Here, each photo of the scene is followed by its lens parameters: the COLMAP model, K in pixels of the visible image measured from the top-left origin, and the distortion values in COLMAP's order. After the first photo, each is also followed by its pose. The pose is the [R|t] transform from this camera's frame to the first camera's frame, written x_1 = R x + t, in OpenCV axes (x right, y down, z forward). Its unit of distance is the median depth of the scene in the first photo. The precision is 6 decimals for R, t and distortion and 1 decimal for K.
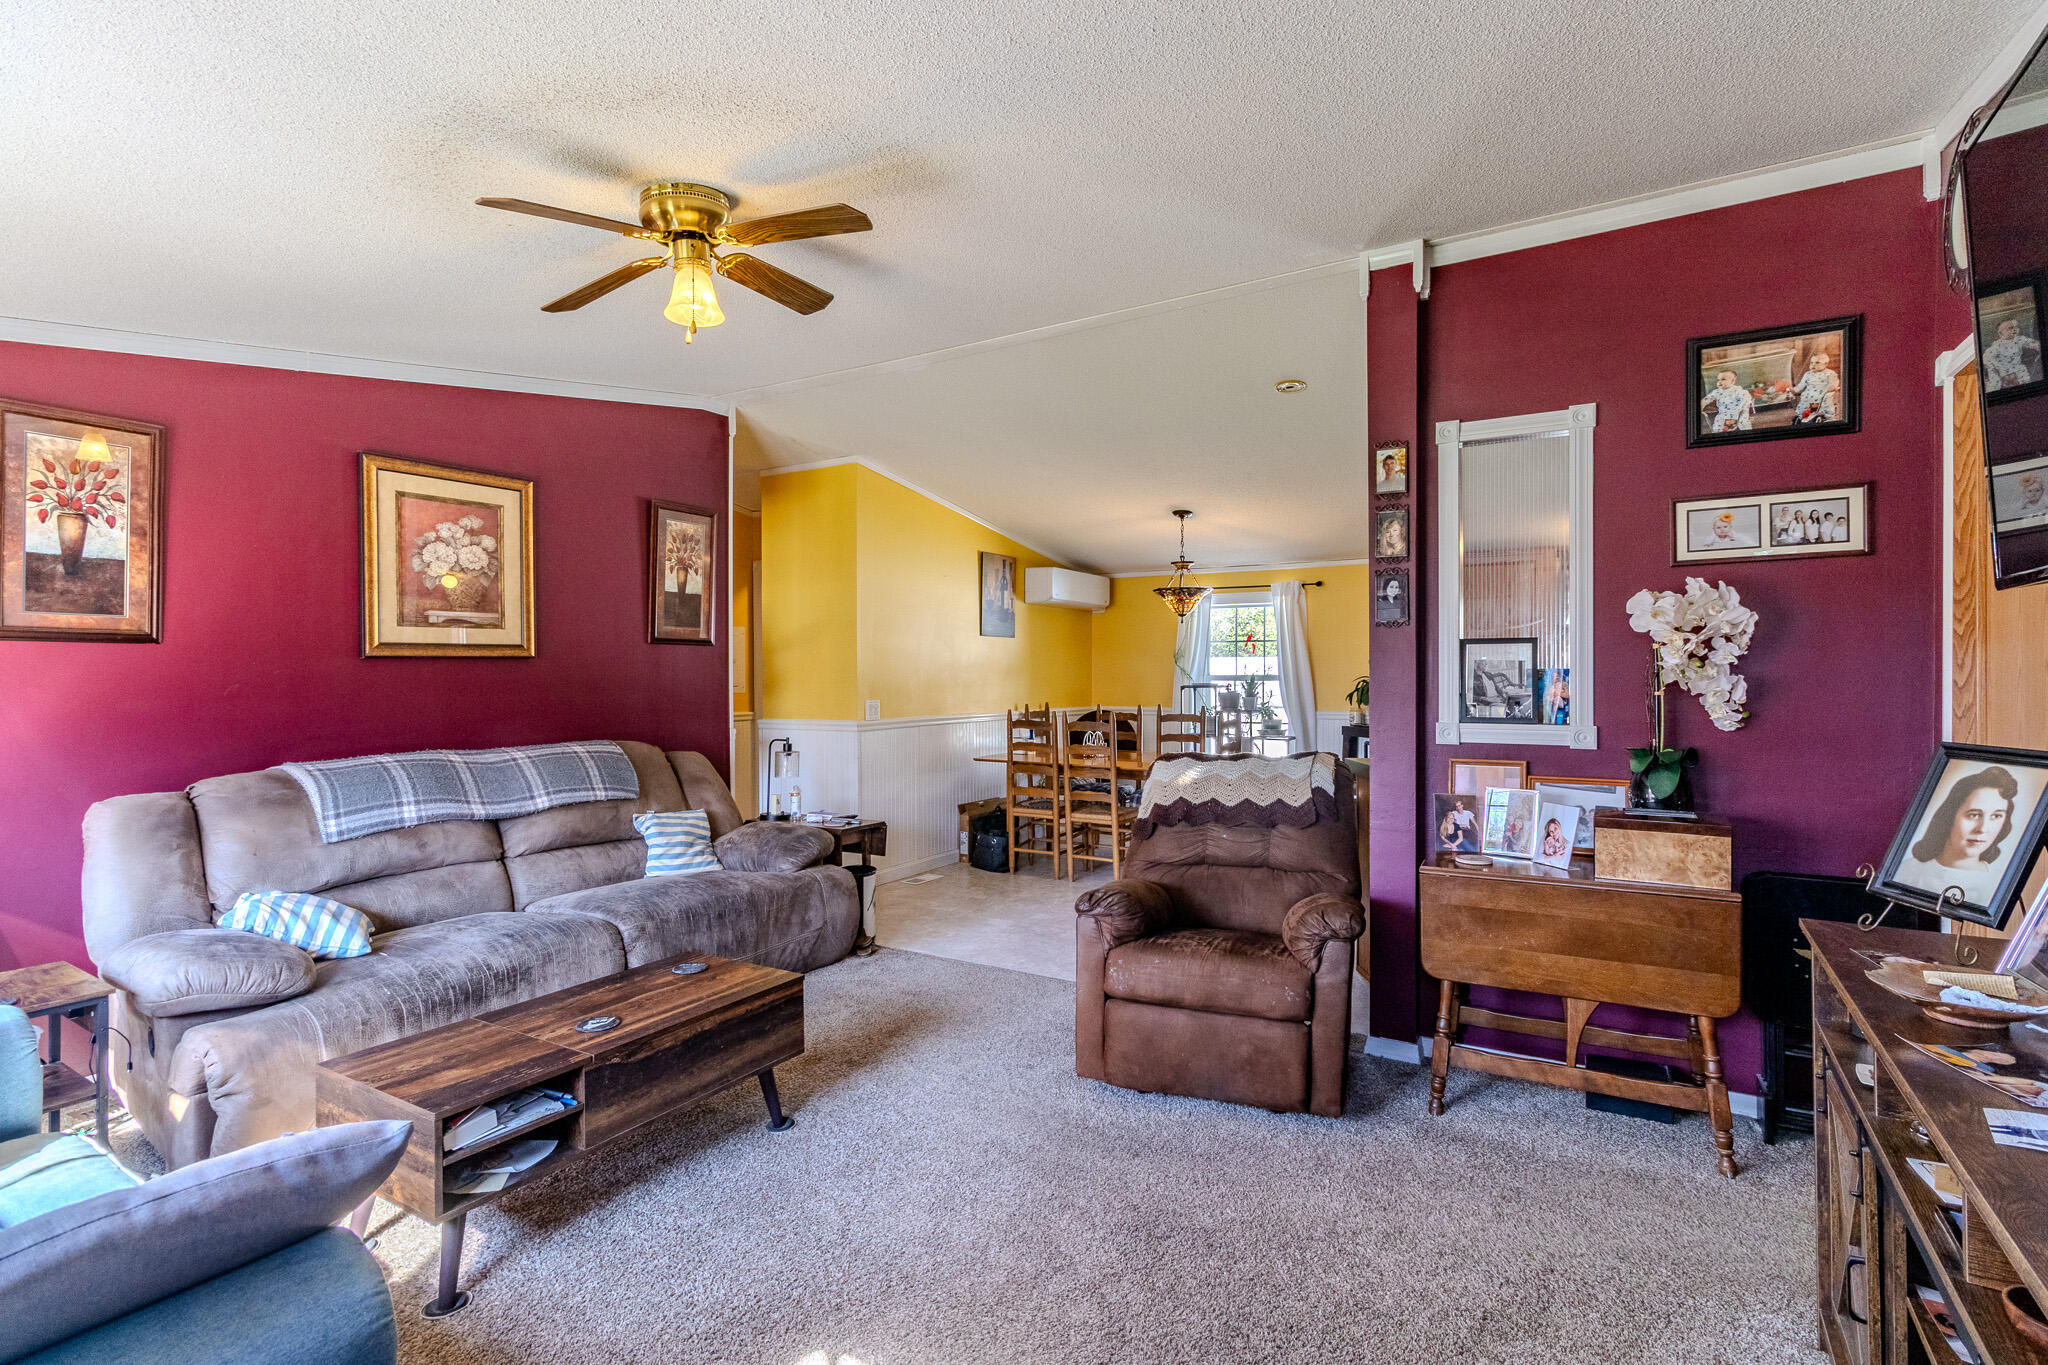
lens RADIAL K [[969.9, 0, 1024.0], [0, 969.9, 682.5], [0, 0, 1]] dist [-0.001521, 0.000026]
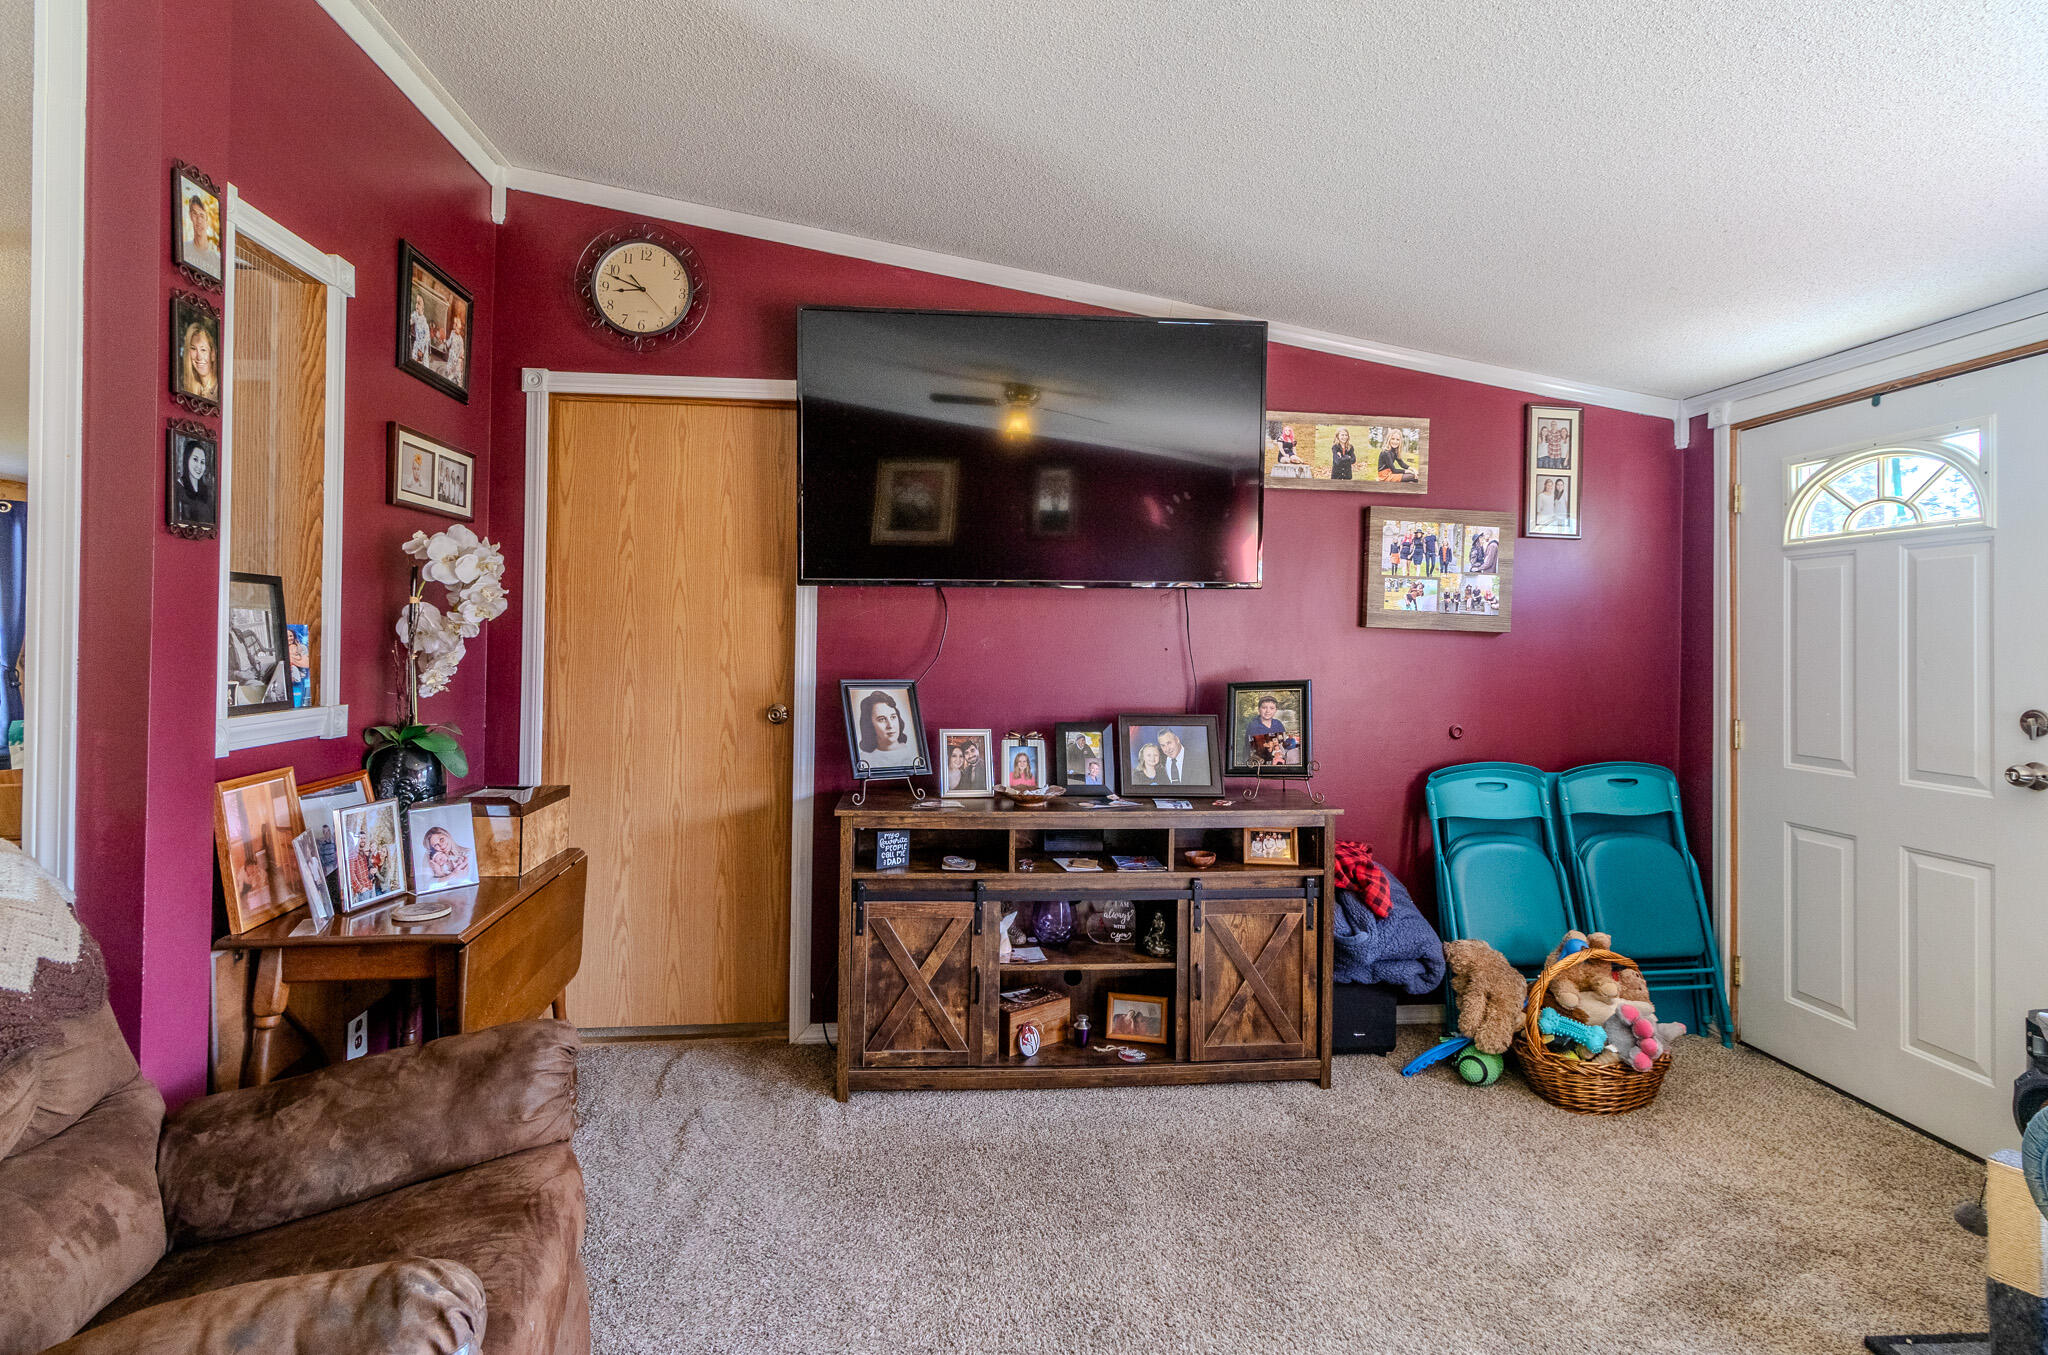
lens RADIAL K [[961.9, 0, 1027.8], [0, 961.9, 636.4], [0, 0, 1]] dist [-0.001074, 0.000725]
pose [[-0.612779, 0.002857, 0.790249, -0.293854], [0.001886, 0.999996, -0.002154, -0.004151], [-0.790252, 0.000170, -0.612782, 1.002337]]
